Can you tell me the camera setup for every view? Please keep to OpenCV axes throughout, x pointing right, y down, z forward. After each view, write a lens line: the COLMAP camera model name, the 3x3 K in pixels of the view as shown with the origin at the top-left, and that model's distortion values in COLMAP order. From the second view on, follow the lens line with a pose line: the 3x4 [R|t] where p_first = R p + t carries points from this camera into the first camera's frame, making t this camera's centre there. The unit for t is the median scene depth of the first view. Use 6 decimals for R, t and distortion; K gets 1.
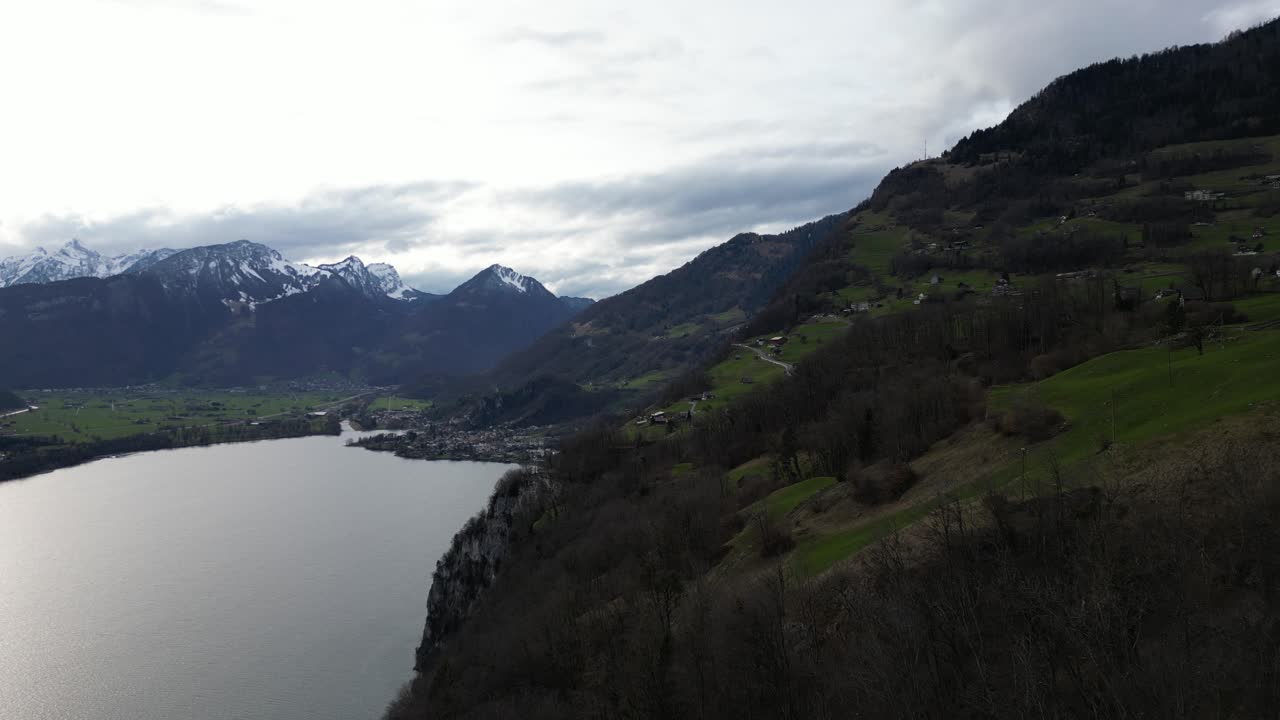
lens RADIAL K [[929.6, 0, 645.0], [0, 929.6, 357.5], [0, 0, 1]] dist [0.095539, -0.090894]
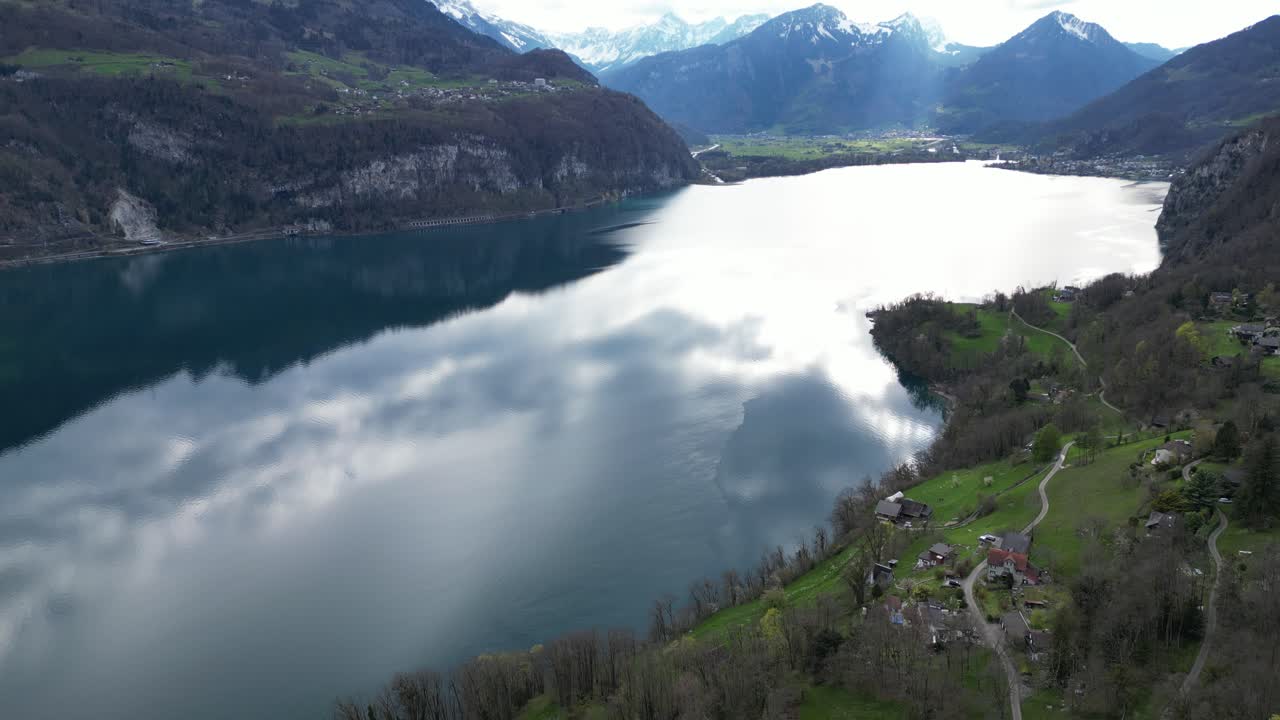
lens RADIAL K [[929.6, 0, 645.0], [0, 929.6, 357.5], [0, 0, 1]] dist [0.095539, -0.090894]
pose [[0.870017, 0.124368, -0.477078, -0.024844], [-0.003153, 0.969044, 0.246866, 0.010701], [0.493012, -0.213273, 0.843477, -0.180738]]
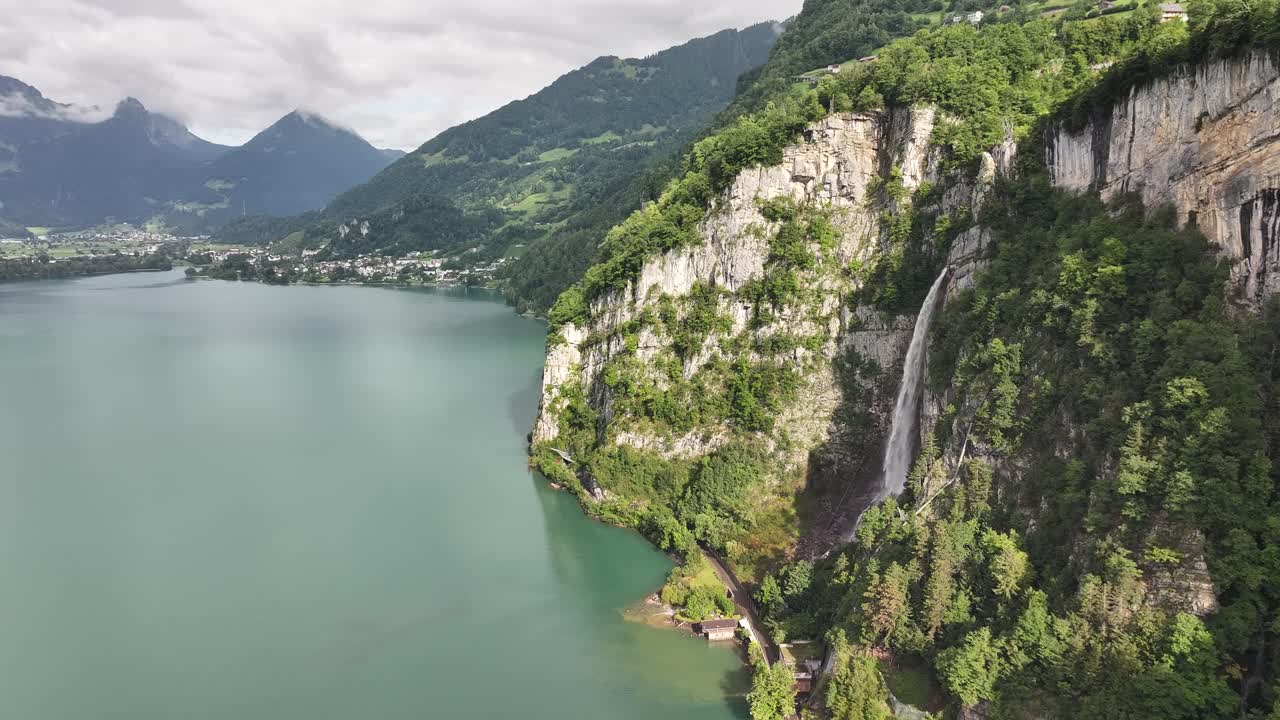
lens RADIAL K [[899.7, 0, 640.0], [0, 899.7, 360.0], [0, 0, 1]] dist [0.009427, -0.000237]
pose [[0.977968, -0.043601, 0.204152, -0.038623], [0.012485, 0.988411, 0.151285, 0.021072], [-0.208383, -0.145403, 0.967179, 0.056942]]
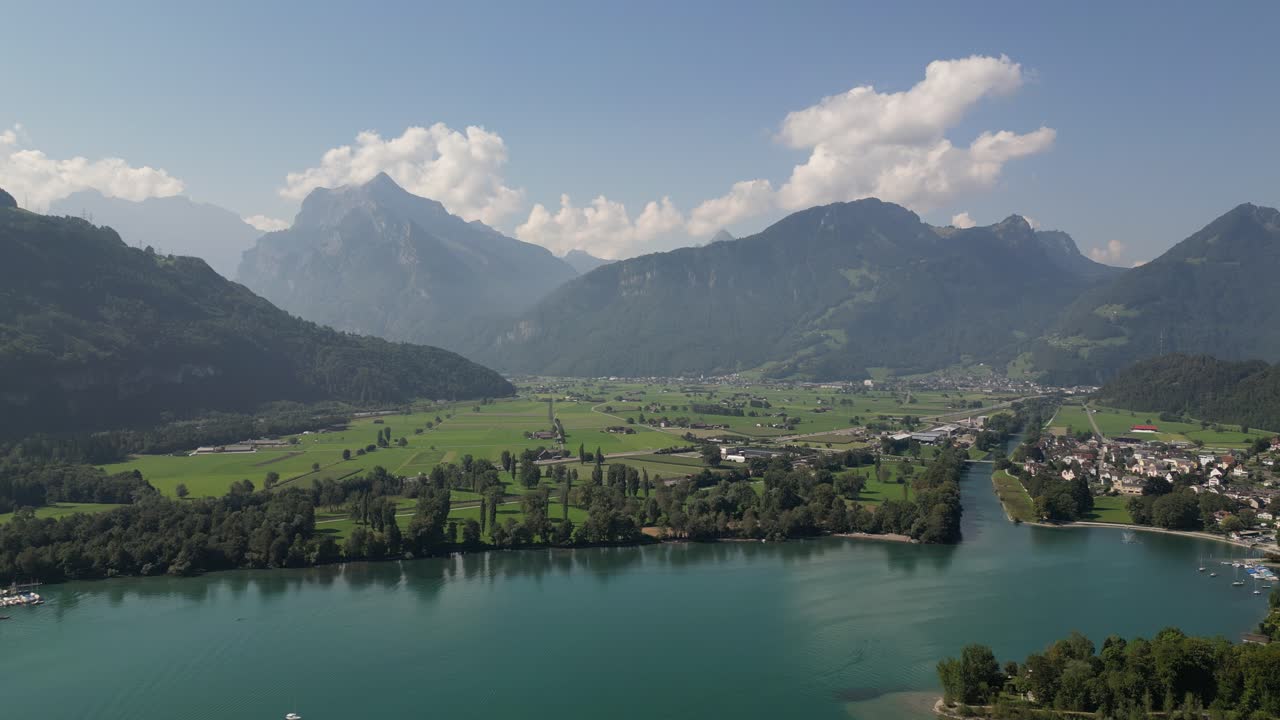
lens RADIAL K [[922.1, 0, 618.1], [0, 922.1, 360.2], [0, 0, 1]] dist [0.087317, -0.142656]
pose [[0.763324, 0.015131, -0.645839, -0.111049], [-0.017801, 0.999839, 0.002386, 0.016725], [0.645771, 0.009675, 0.763470, 0.357079]]
